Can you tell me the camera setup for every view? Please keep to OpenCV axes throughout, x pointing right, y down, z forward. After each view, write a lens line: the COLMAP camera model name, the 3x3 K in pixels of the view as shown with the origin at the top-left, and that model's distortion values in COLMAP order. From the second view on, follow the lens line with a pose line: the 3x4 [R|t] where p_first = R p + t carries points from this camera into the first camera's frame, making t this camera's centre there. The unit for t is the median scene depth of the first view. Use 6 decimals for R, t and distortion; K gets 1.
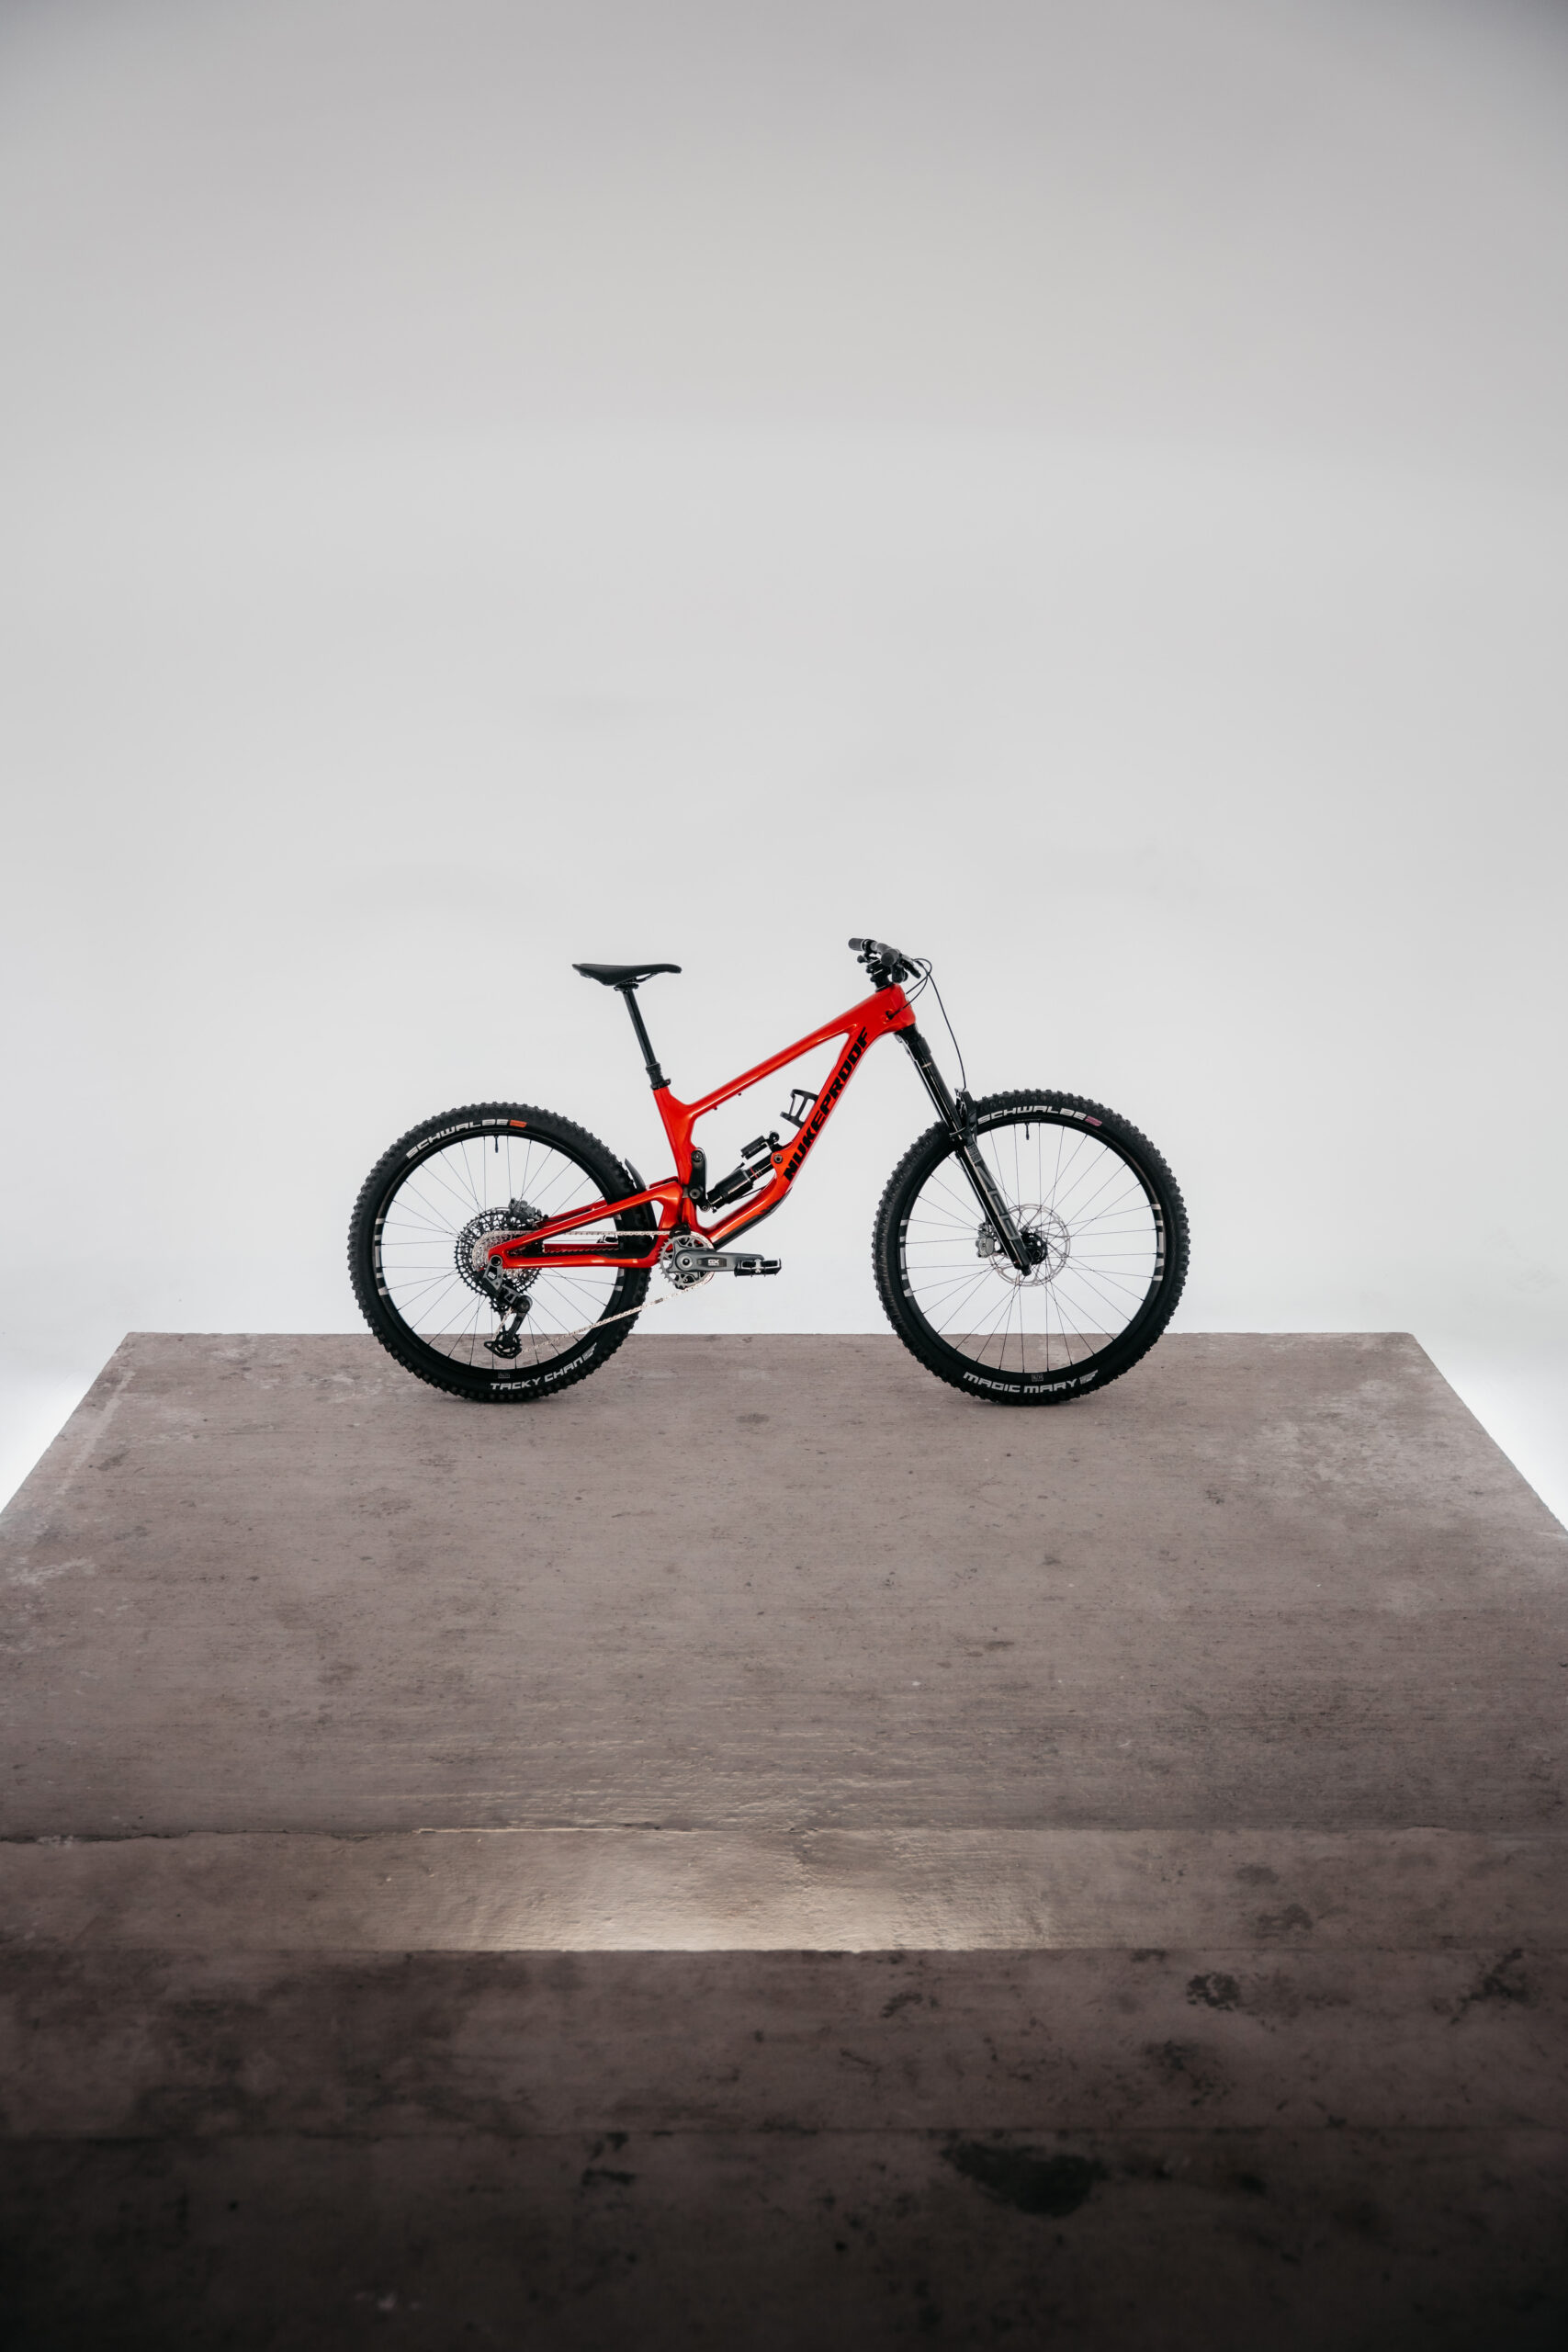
lens RADIAL K [[2453.4, 0, 784.0], [0, 2453.4, 1176.0], [0, 0, 1]] dist [-0.061973, -0.000732]
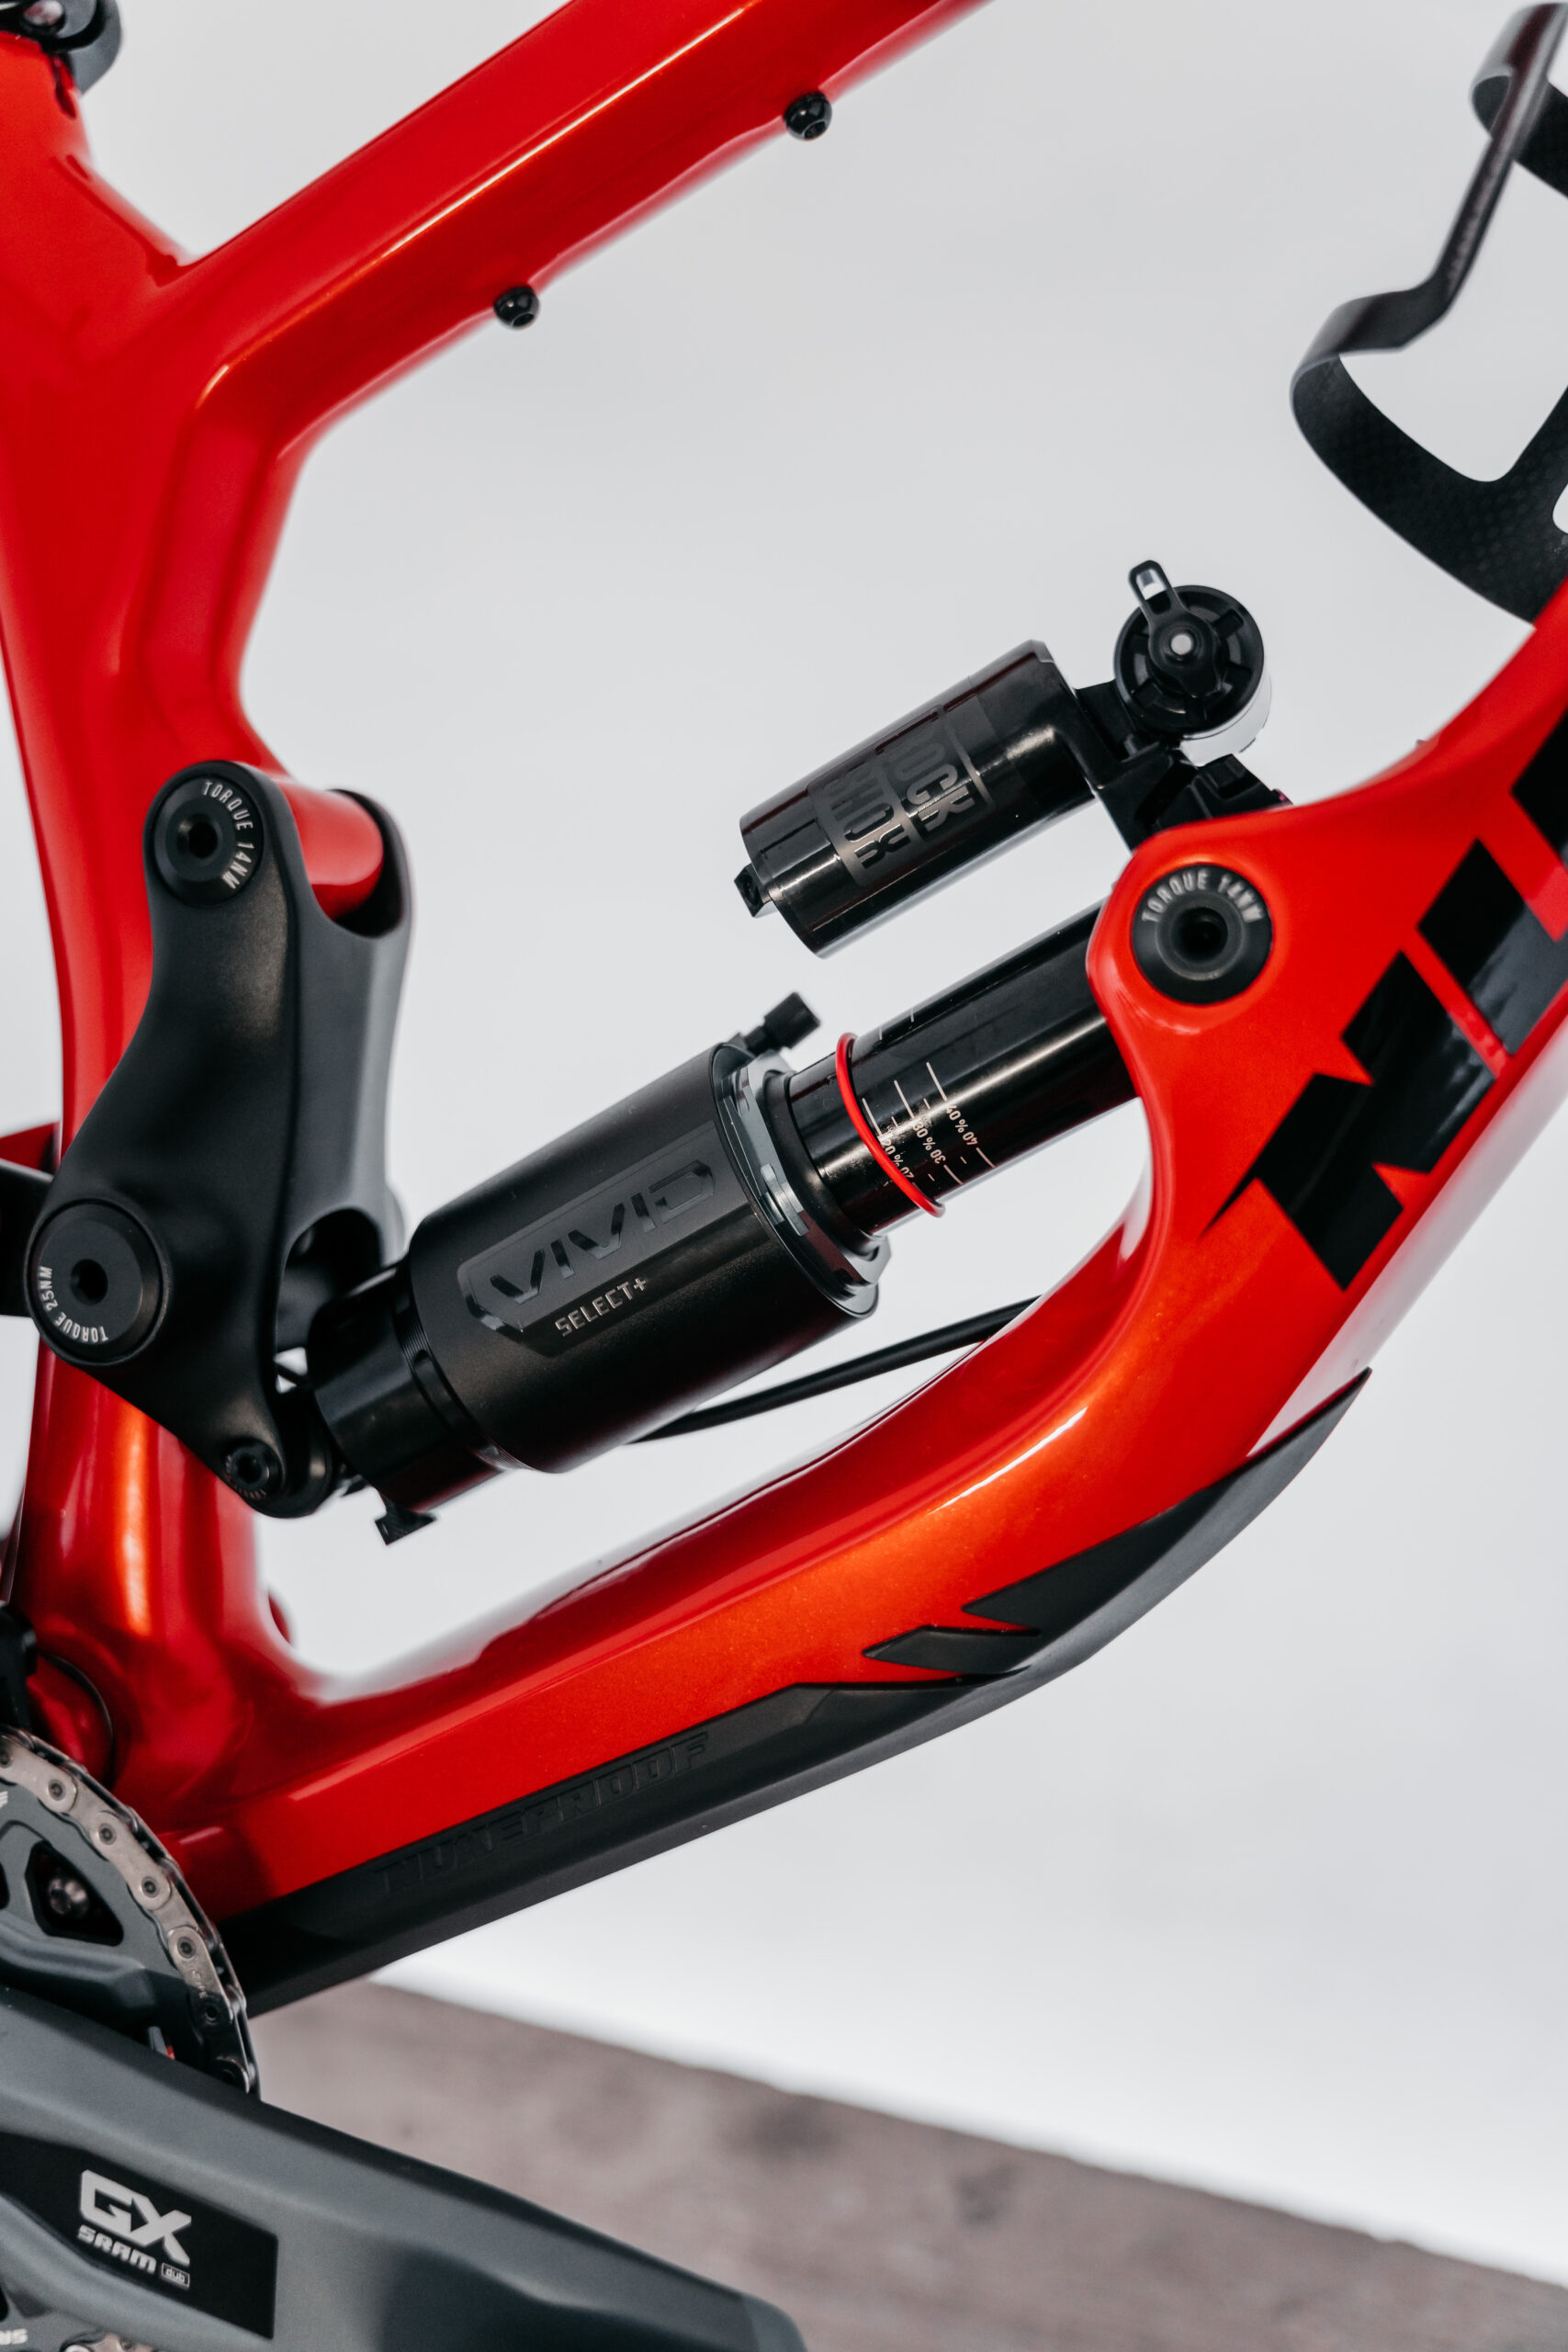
lens RADIAL K [[1913.7, 0, 781.3], [0, 1913.7, 1183.7], [0, 0, 1]] dist [-0.144299, 0.168461]
pose [[0.945845, 0.117080, -0.302770, 0.003339], [-0.133523, 0.990458, -0.034117, 0.003094], [0.295887, 0.072697, 0.952453, 0.947443]]
